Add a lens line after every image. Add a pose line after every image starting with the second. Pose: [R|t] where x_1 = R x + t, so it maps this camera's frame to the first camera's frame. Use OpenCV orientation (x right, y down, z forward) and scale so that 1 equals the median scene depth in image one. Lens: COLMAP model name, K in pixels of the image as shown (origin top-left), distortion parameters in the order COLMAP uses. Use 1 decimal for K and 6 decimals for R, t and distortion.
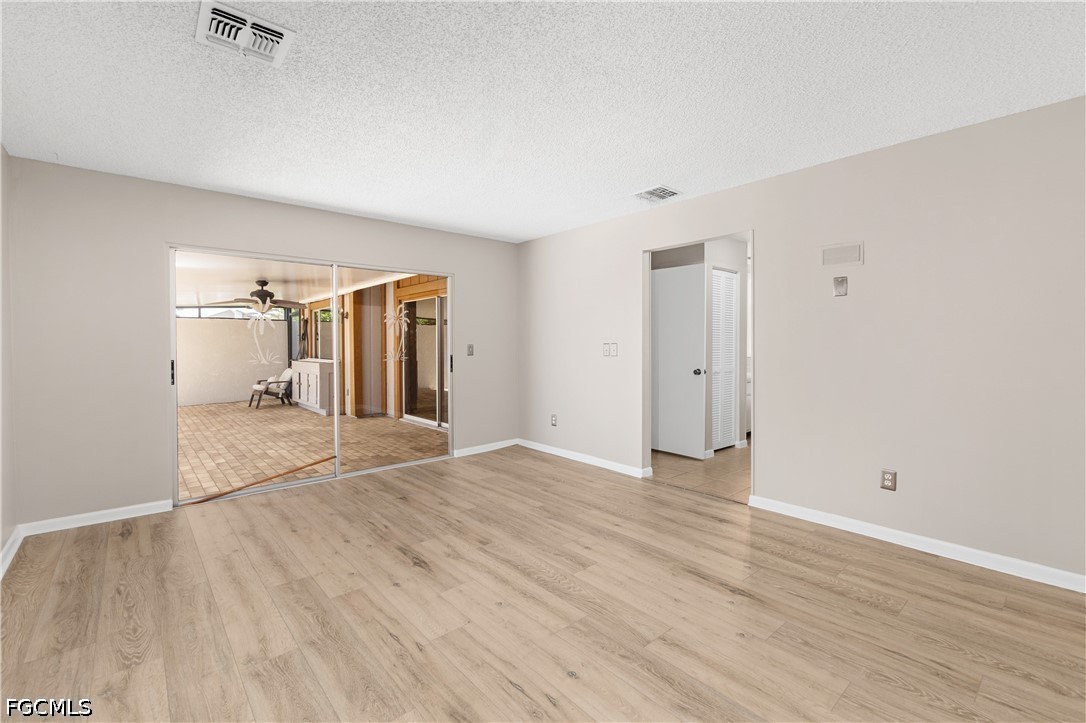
lens RADIAL K [[472.5, 0, 544.3], [0, 472.5, 351.4], [0, 0, 1]] dist [0.000046, -0.000216]
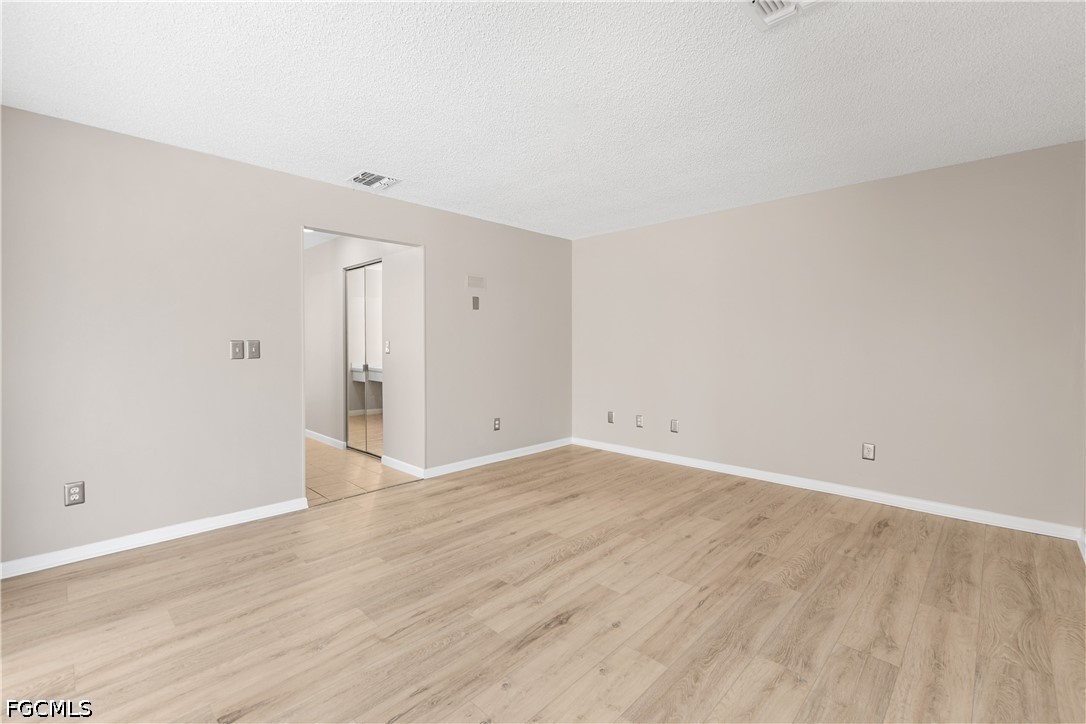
lens RADIAL K [[472.5, 0, 542.5], [0, 472.5, 359.5], [0, 0, 1]] dist [0.000046, -0.000216]
pose [[-0.083767, -0.035179, 0.995864, -1.026200], [0.017871, 0.999163, 0.036799, -0.013828], [-0.996325, 0.020880, -0.083068, 1.083340]]
